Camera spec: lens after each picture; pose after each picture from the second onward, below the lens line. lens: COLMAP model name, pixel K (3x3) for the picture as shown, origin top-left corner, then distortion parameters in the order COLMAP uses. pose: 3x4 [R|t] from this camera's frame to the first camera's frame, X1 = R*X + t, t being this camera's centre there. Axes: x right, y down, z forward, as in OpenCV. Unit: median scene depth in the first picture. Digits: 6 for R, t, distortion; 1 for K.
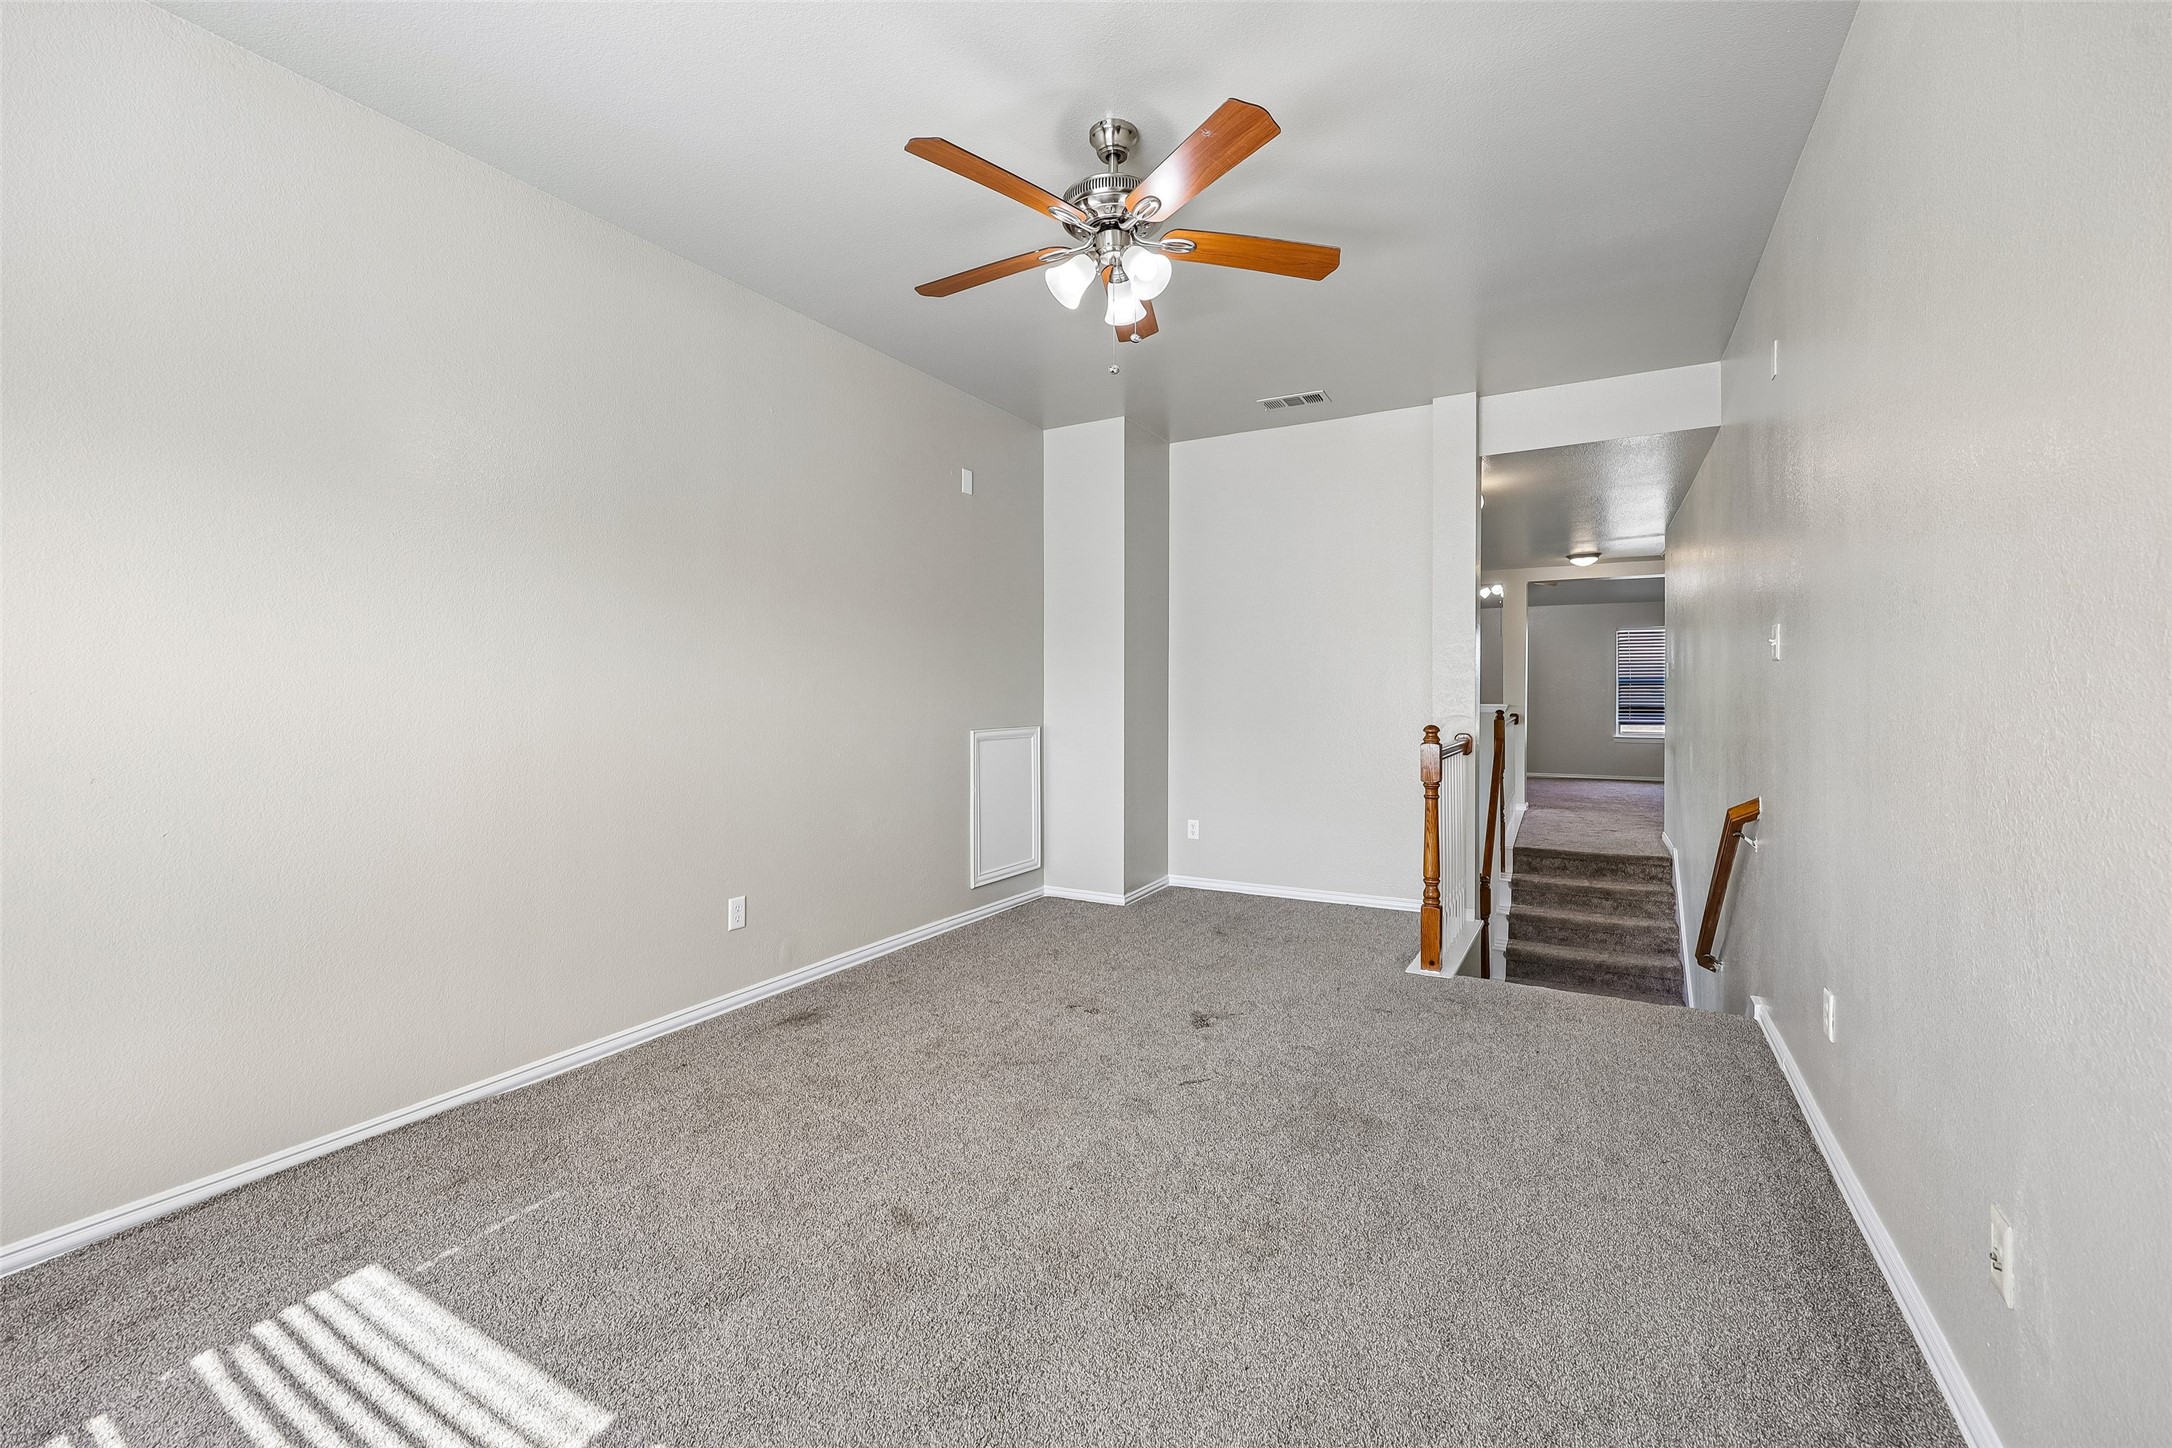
lens RADIAL K [[907.2, 0, 1085.2], [0, 907.2, 712.6], [0, 0, 1]] dist [0.000585, 0.000135]
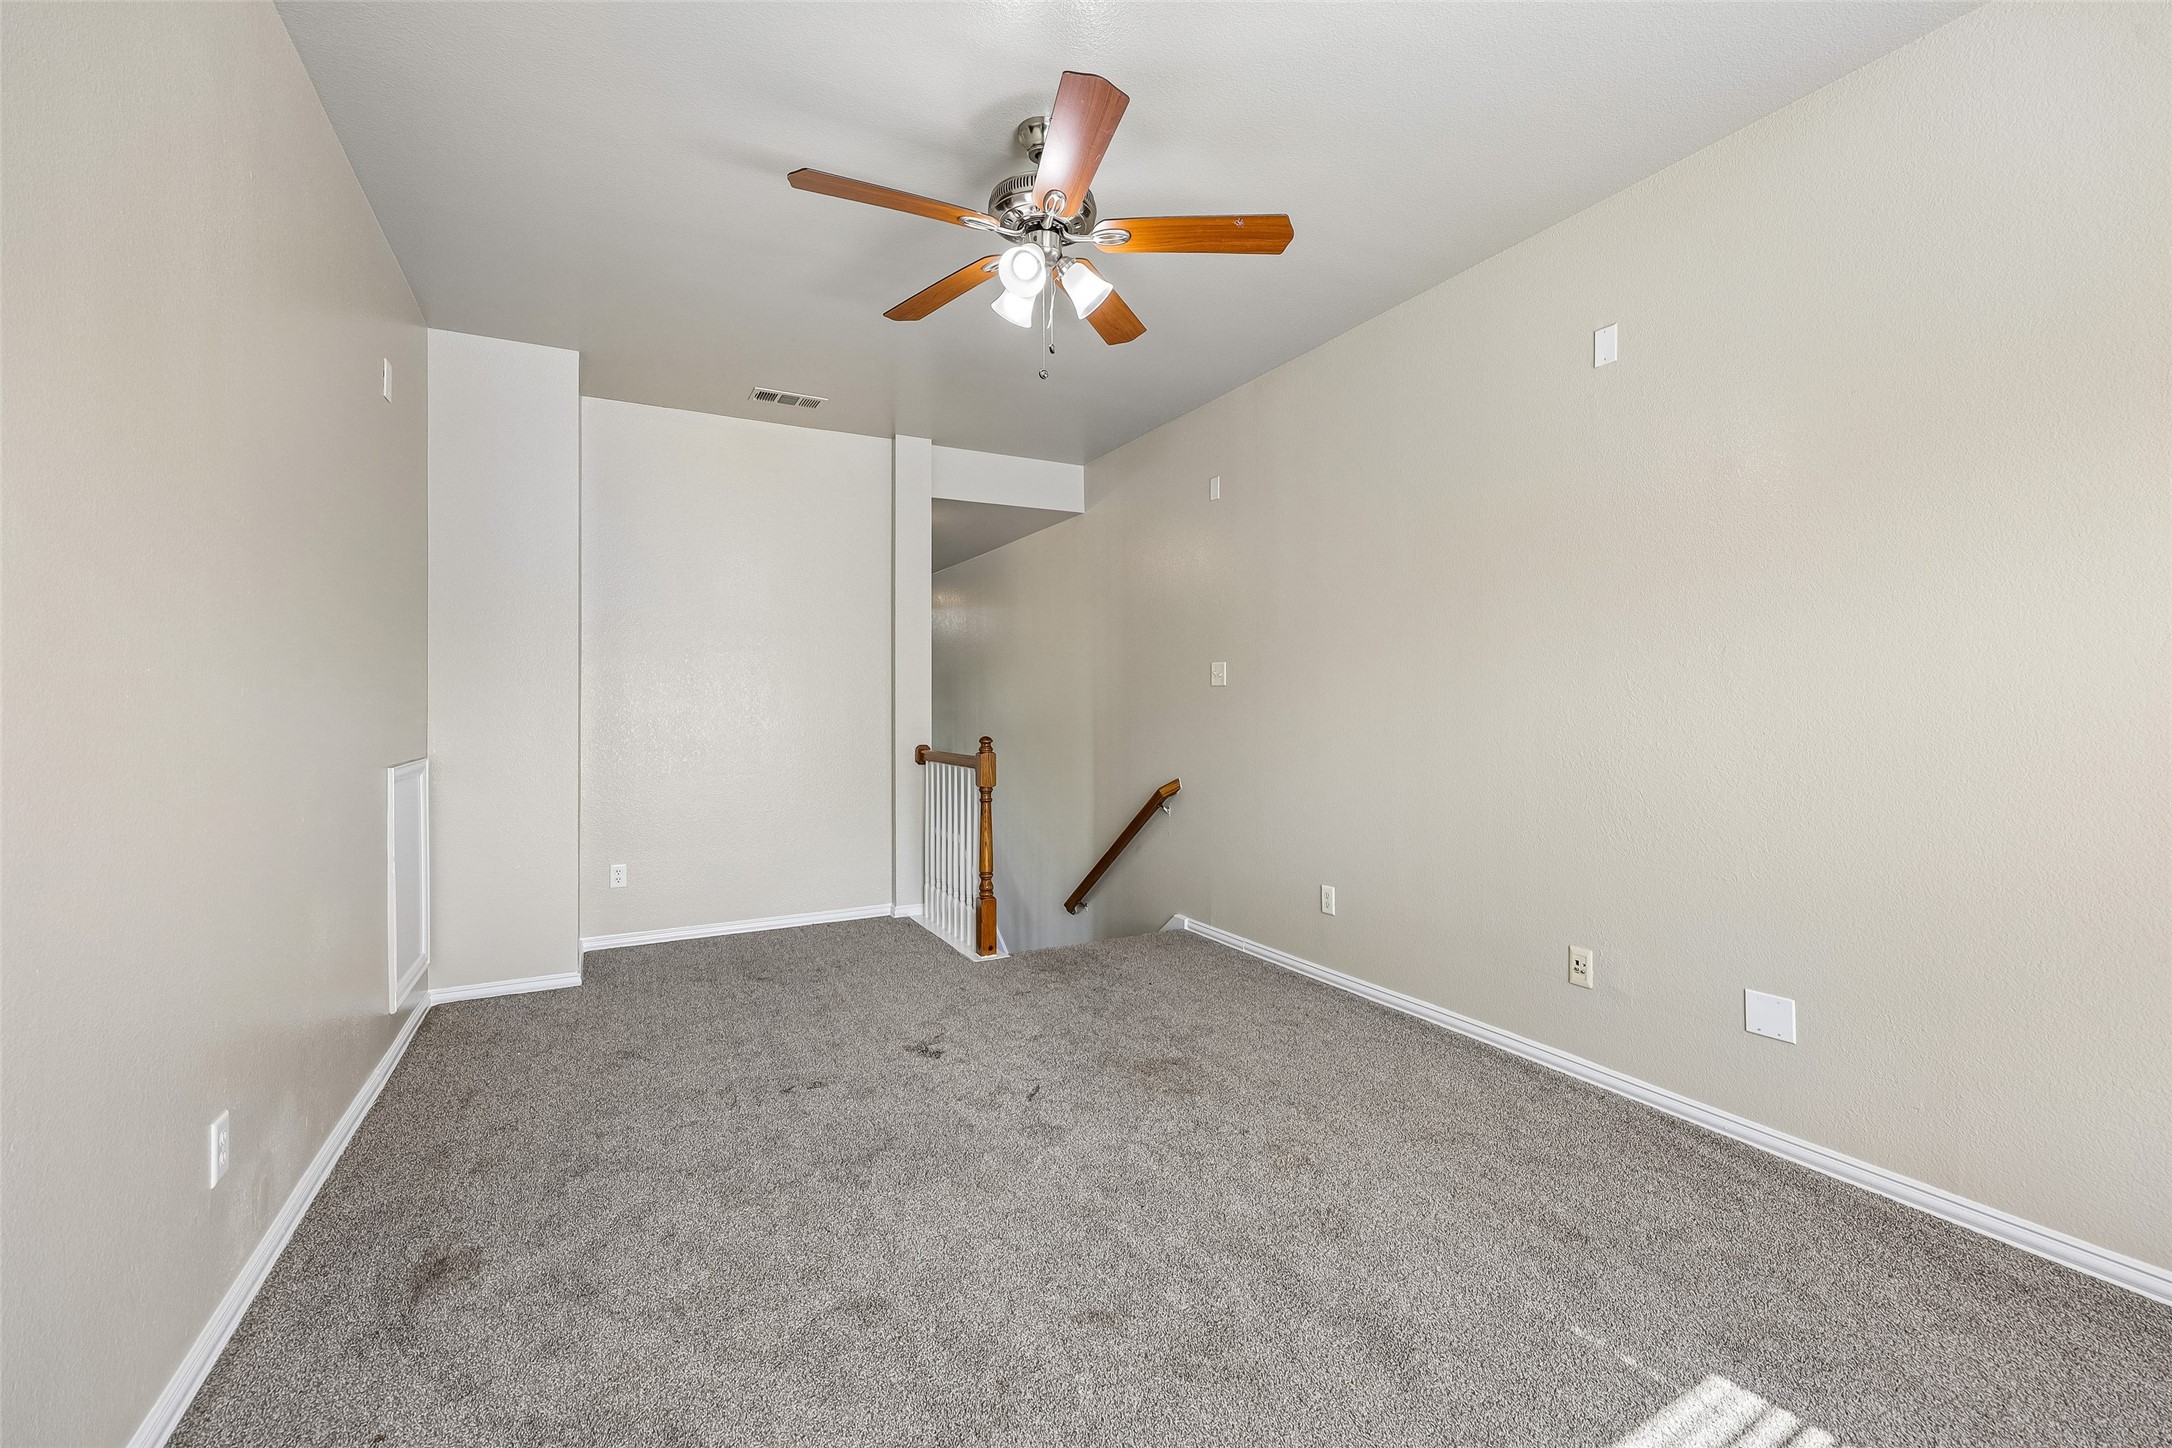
lens RADIAL K [[907.2, 0, 1091.1], [0, 907.2, 718.0], [0, 0, 1]] dist [0.000585, 0.000135]
pose [[0.531191, -0.010734, 0.847184, -0.571881], [0.021029, 0.999779, -0.000517, -0.006514], [-0.846991, 0.018090, 0.531300, 0.333123]]
